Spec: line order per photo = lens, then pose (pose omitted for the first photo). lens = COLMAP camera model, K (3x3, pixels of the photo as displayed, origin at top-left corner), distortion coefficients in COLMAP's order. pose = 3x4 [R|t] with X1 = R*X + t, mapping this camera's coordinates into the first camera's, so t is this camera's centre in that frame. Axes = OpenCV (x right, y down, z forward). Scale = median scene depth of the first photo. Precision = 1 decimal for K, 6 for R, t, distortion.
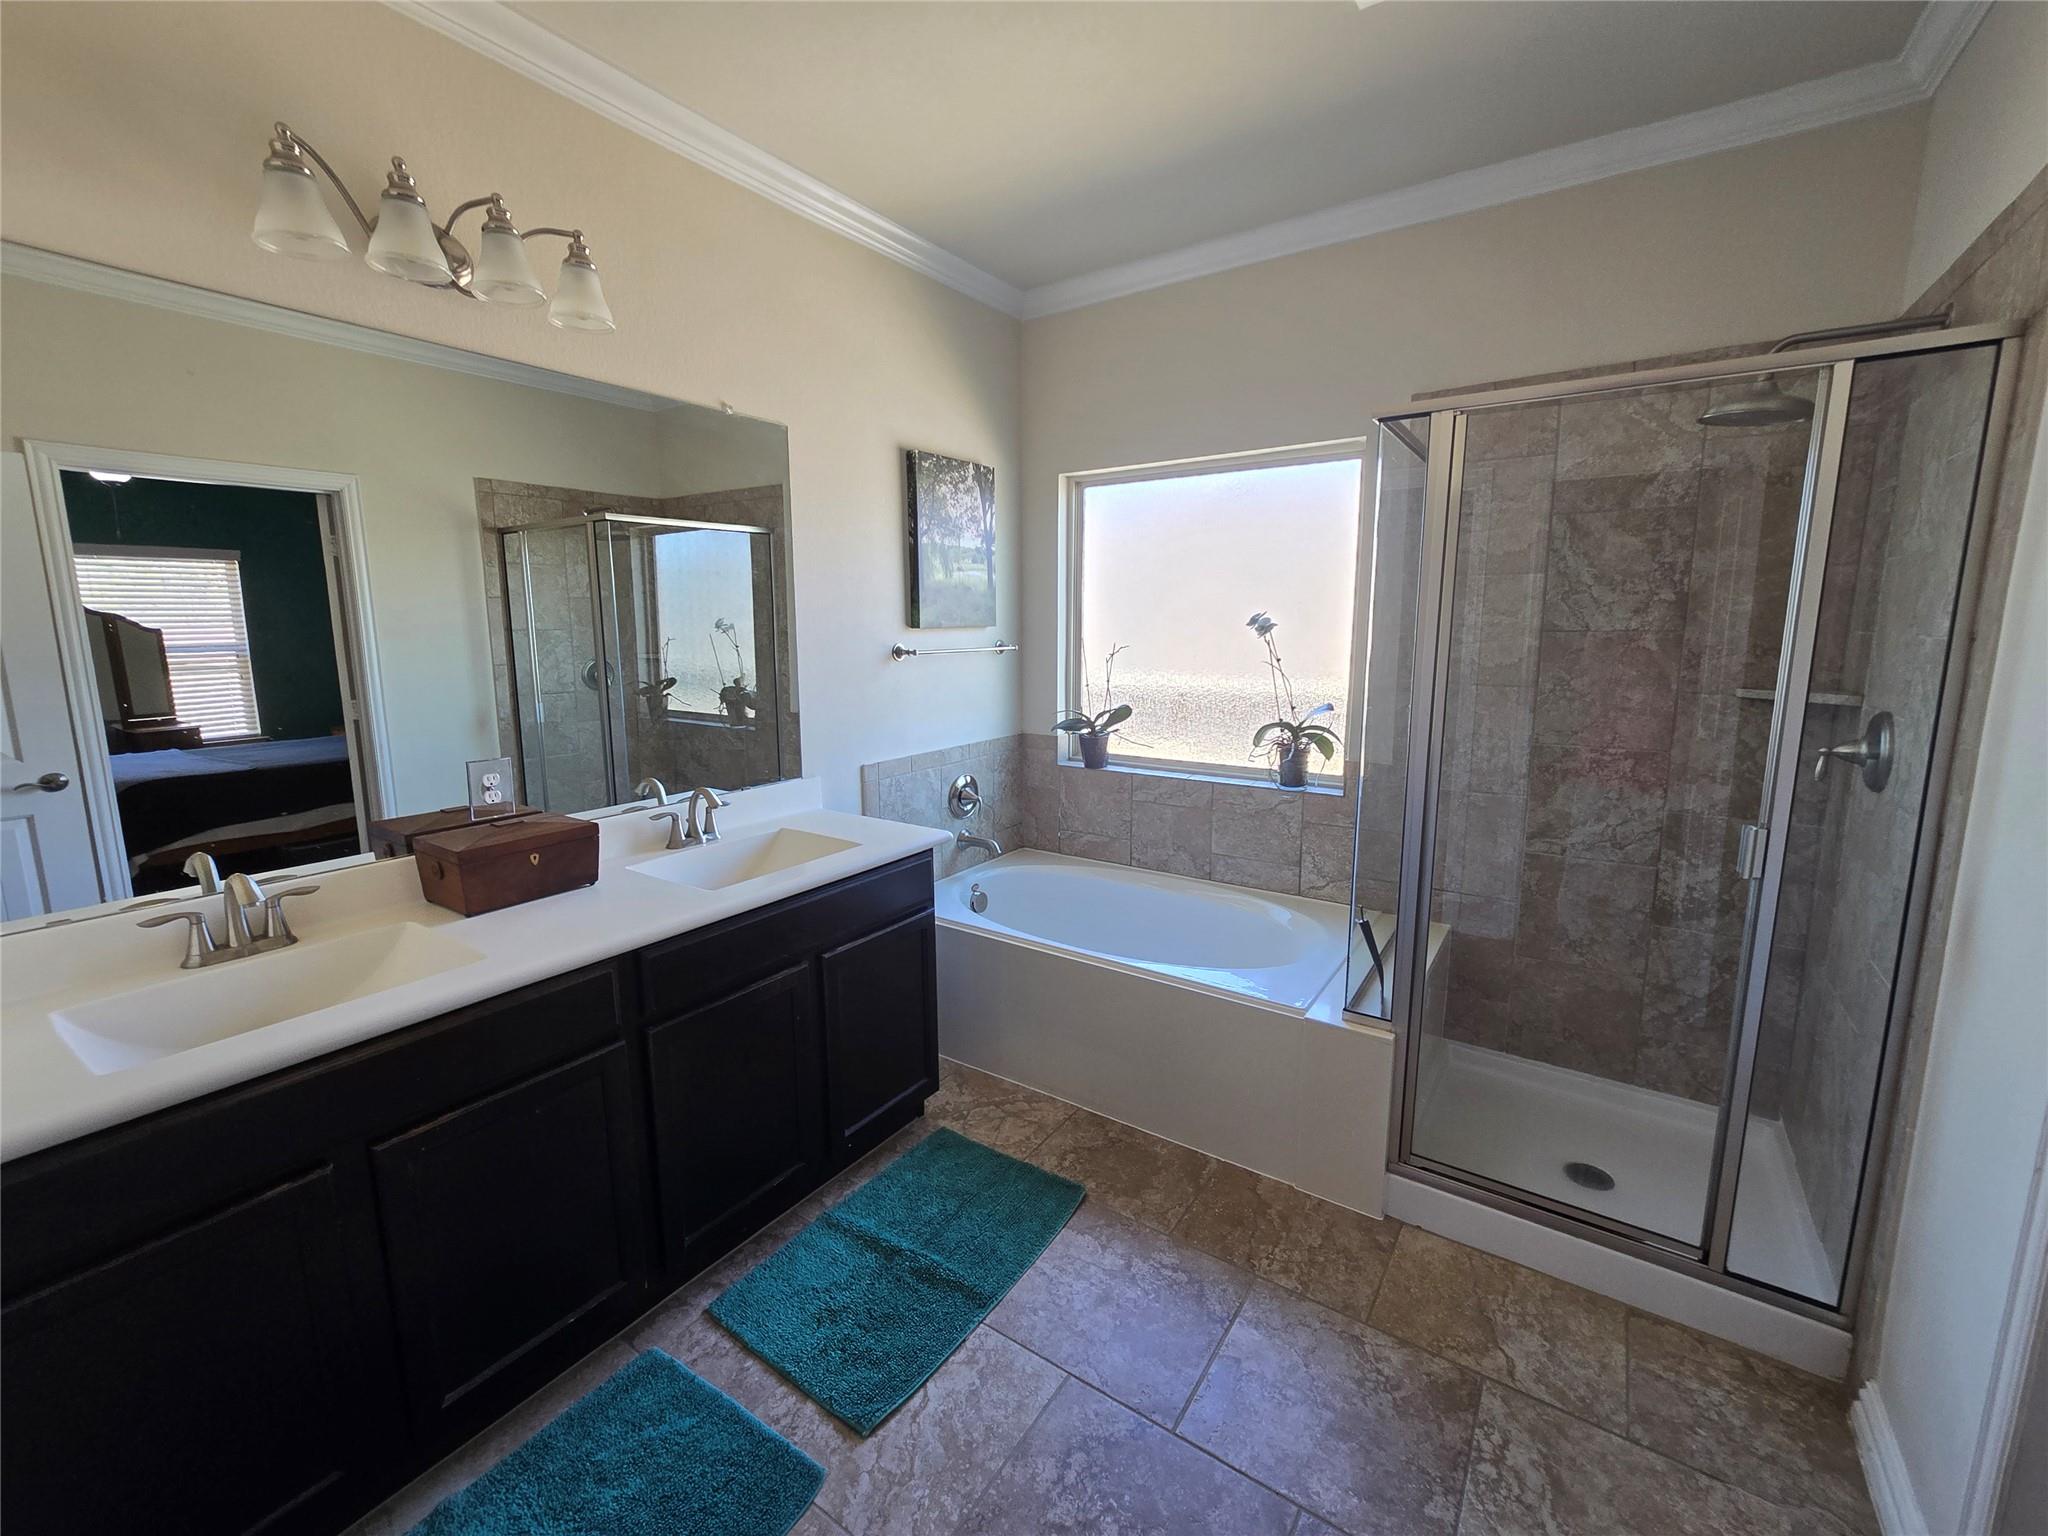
lens RADIAL K [[842.2, 0, 1025.6], [0, 842.2, 757.3], [0, 0, 1]] dist [-0.002452, 0.000010]
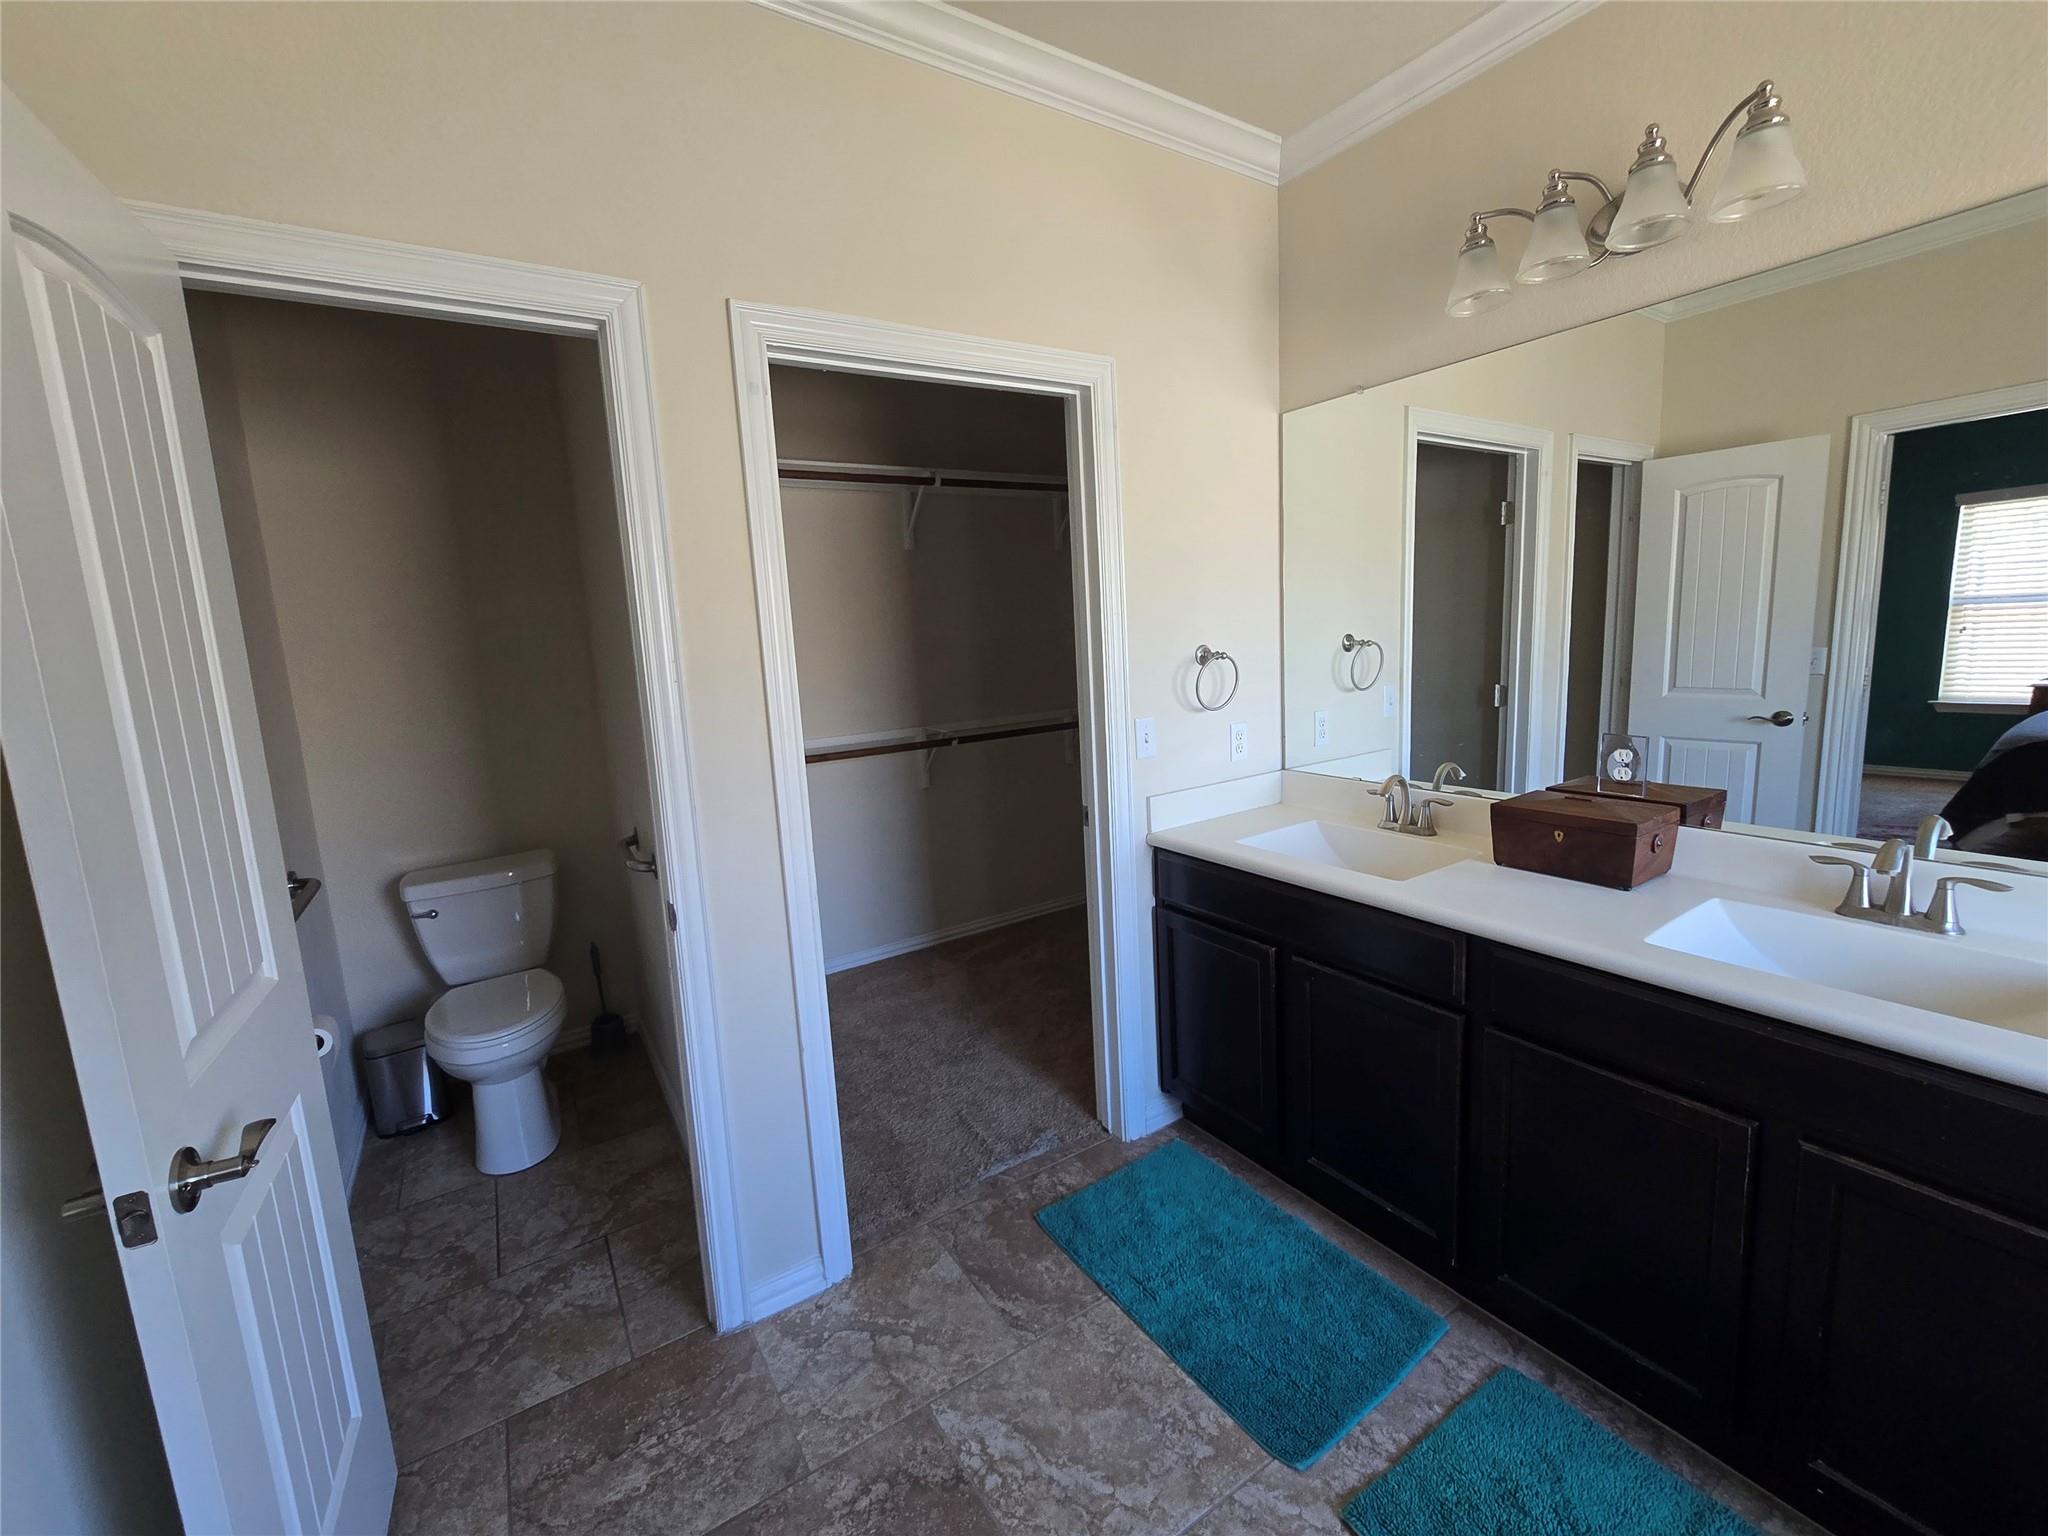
lens RADIAL K [[842.2, 0, 1026.1], [0, 842.2, 756.6], [0, 0, 1]] dist [-0.002452, 0.000010]
pose [[-0.377426, 0.168130, -0.910649, 0.537277], [-0.094434, 0.971266, 0.218460, -0.126576], [0.921212, 0.168449, -0.350704, 0.755687]]
